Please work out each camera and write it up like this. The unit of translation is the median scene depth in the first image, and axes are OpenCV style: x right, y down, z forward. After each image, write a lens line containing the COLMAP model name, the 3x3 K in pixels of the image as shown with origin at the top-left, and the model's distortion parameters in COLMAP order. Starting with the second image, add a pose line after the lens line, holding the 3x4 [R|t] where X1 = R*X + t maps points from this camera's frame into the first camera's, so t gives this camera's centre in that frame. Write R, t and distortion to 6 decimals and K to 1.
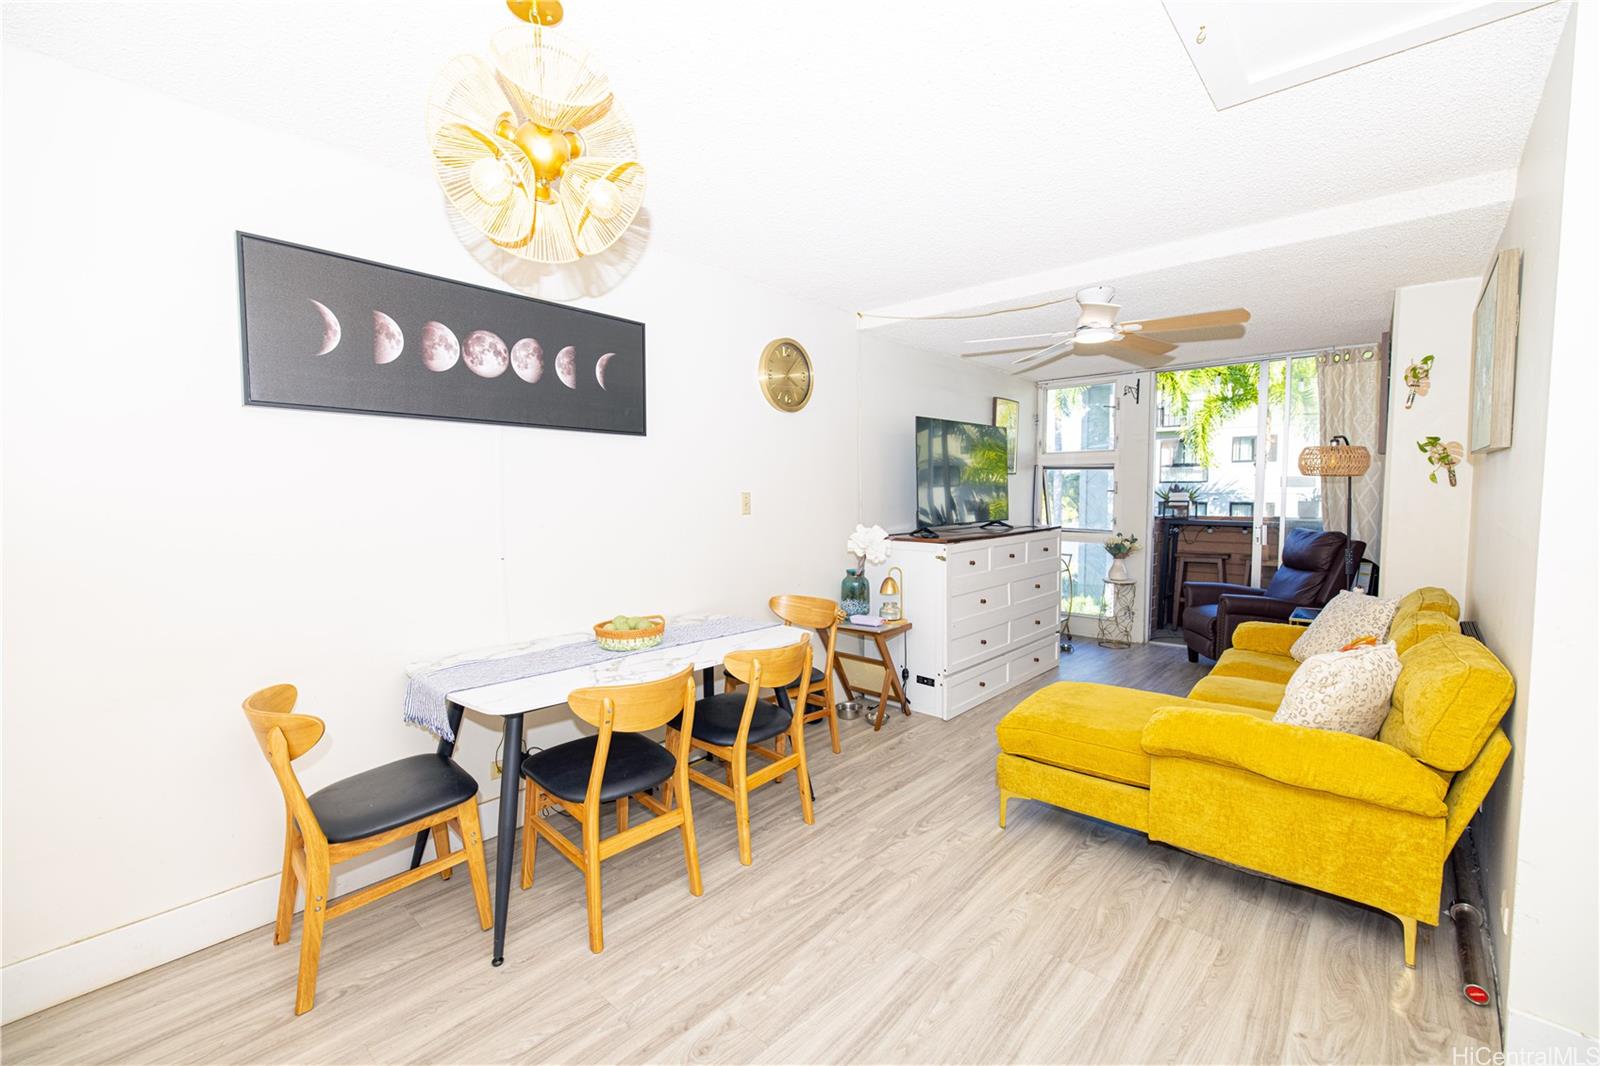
lens RADIAL K [[669.5, 0, 800.0], [0, 669.5, 533.0], [0, 0, 1]] dist [0.001564, 0.000361]
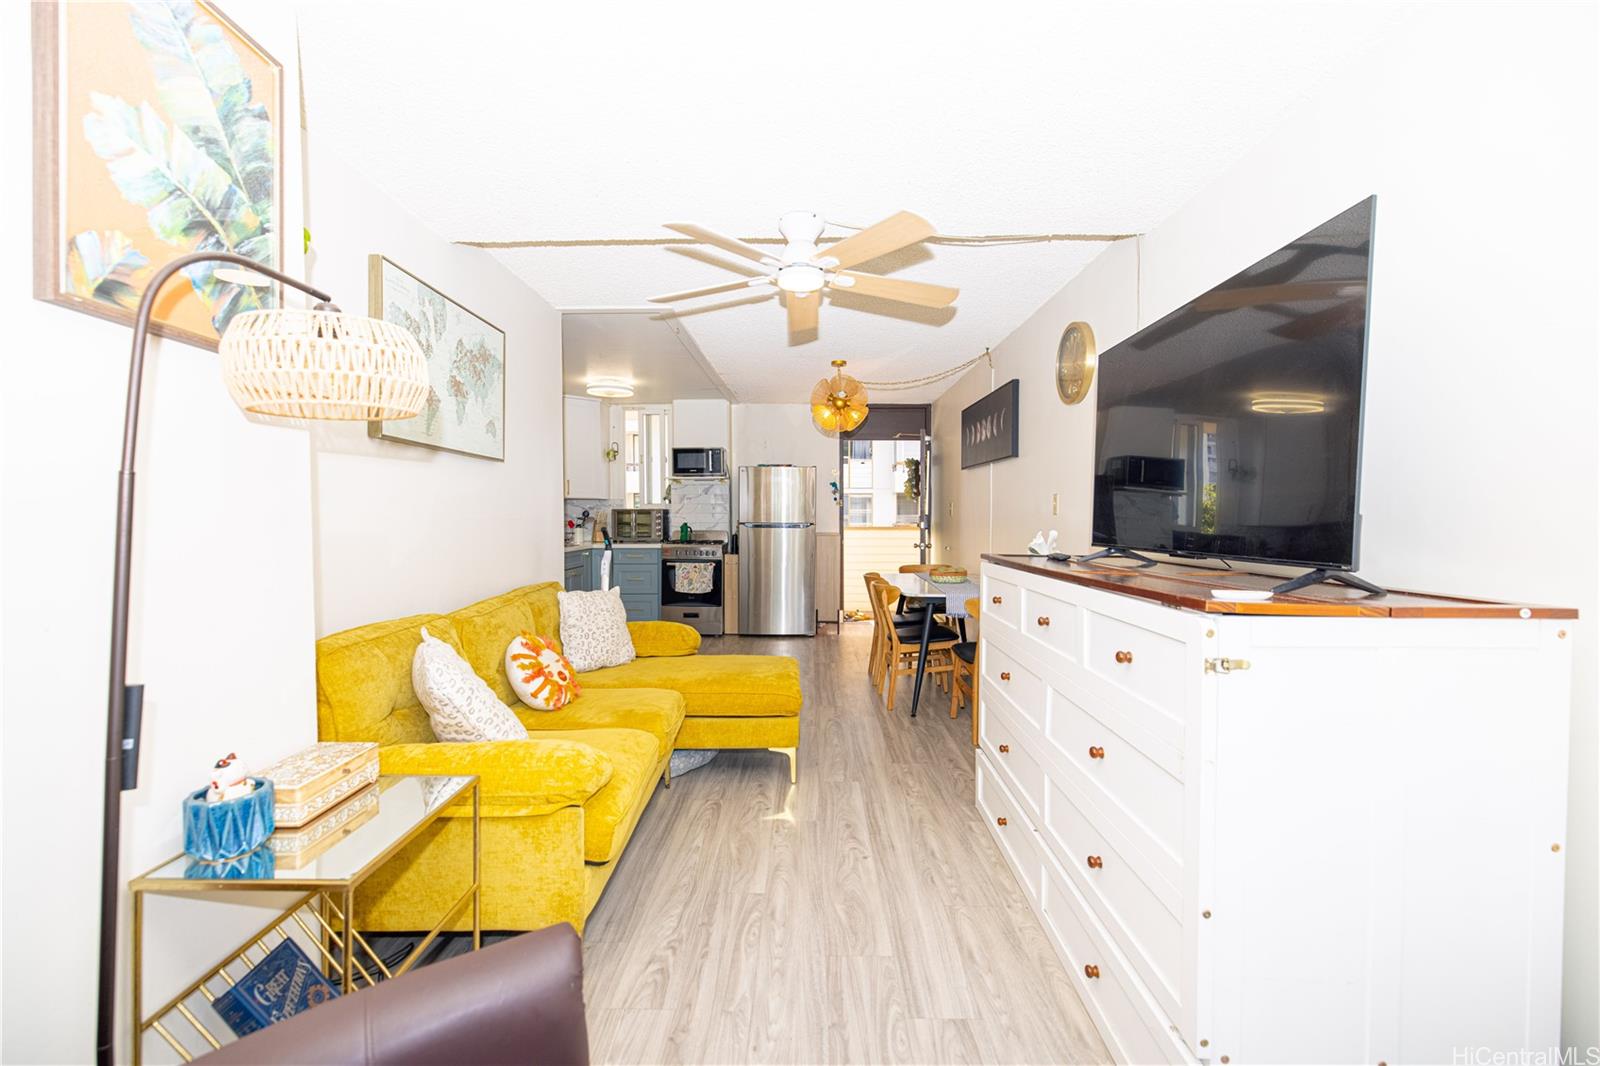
lens RADIAL K [[673.6, 0, 803.6], [0, 673.6, 532.8], [0, 0, 1]] dist [0.000647, 0.000079]
pose [[-0.747272, 0.023557, -0.664100, 0.770963], [-0.037471, 0.996288, 0.077504, -0.056358], [0.663461, 0.082801, -0.743615, 1.291331]]
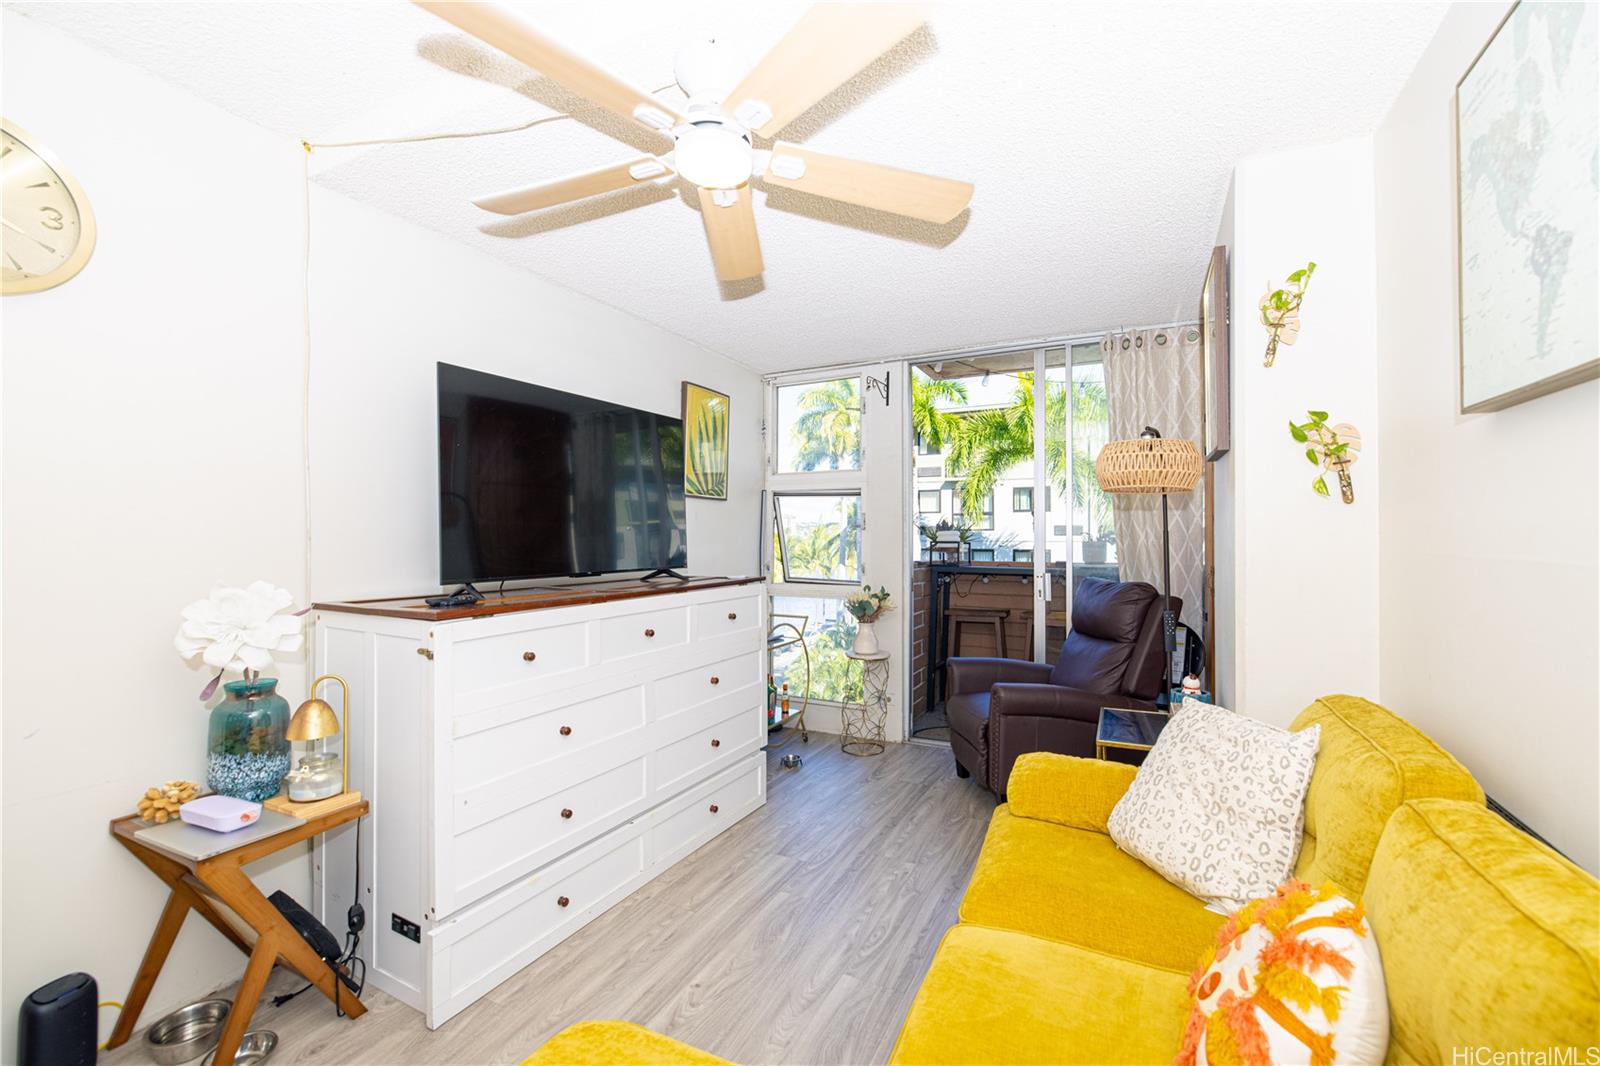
lens RADIAL K [[667.1, 0, 797.3], [0, 667.1, 530.8], [0, 0, 1]] dist [-0.001124, -0.000056]
pose [[0.967612, 0.009296, 0.252272, 0.311989], [0.009513, 0.997269, -0.073239, -0.008748], [-0.252263, 0.073267, 0.964881, 0.462781]]
